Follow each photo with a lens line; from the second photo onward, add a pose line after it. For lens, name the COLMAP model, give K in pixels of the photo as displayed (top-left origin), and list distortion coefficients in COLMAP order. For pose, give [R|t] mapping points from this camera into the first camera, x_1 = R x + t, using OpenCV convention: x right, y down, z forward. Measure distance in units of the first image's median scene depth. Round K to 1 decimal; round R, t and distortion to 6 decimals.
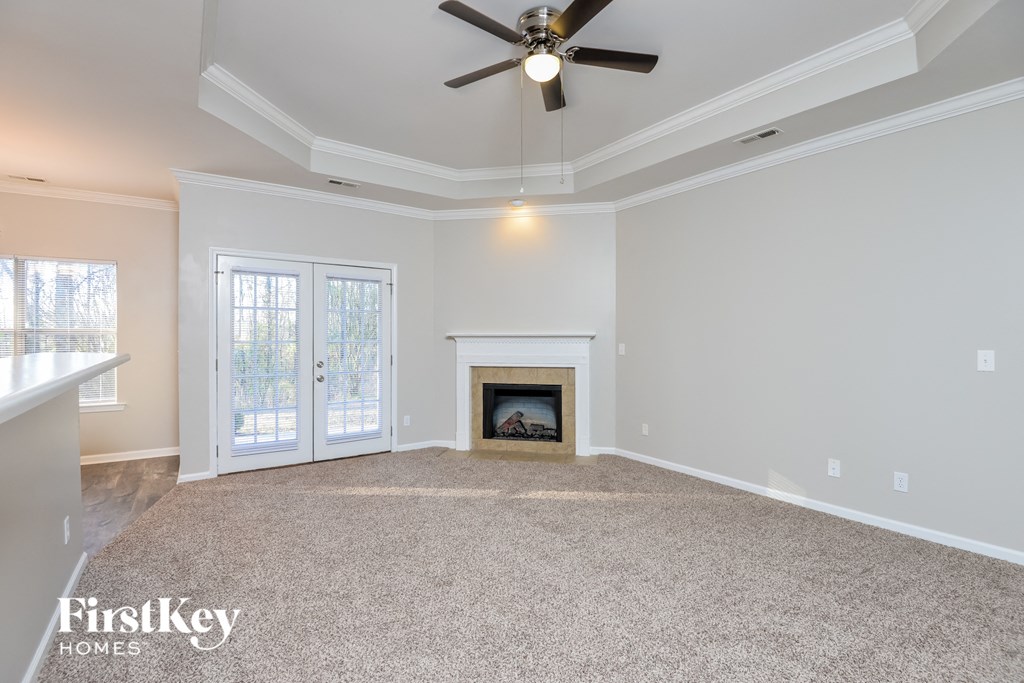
lens RADIAL K [[460.8, 0, 512.0], [0, 460.8, 341.5], [0, 0, 1]] dist [-0.013291, -0.000275]
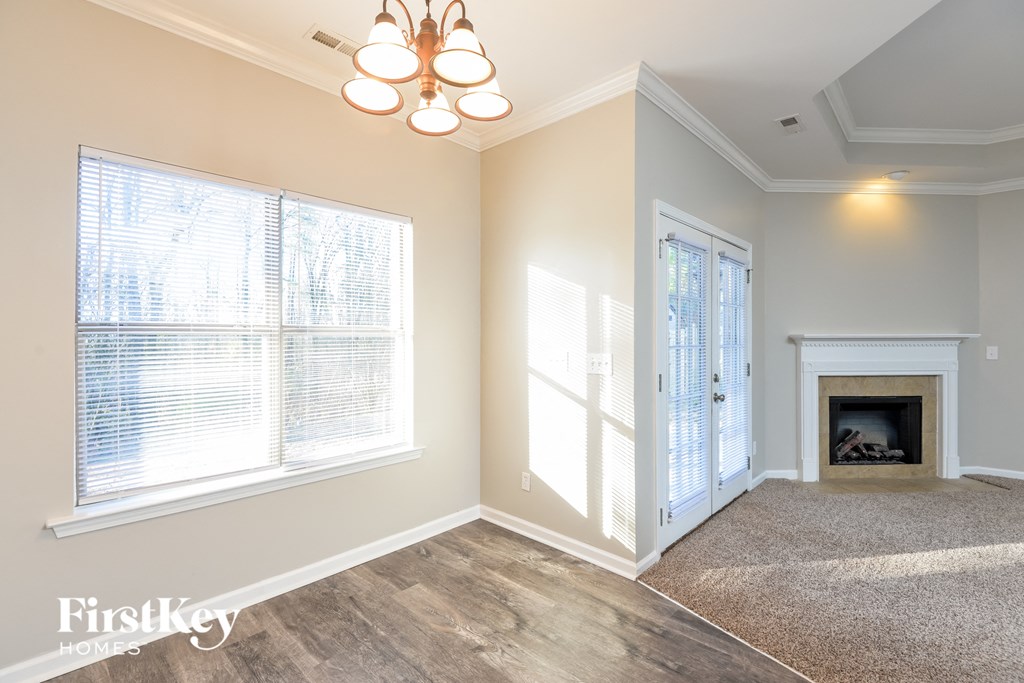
lens RADIAL K [[460.8, 0, 512.0], [0, 460.8, 341.5], [0, 0, 1]] dist [-0.013291, -0.000275]
pose [[0.980546, -0.004338, 0.196243, -0.785157], [0.005688, 0.999964, -0.006319, -0.004176], [-0.196209, 0.007312, 0.980535, 0.328214]]
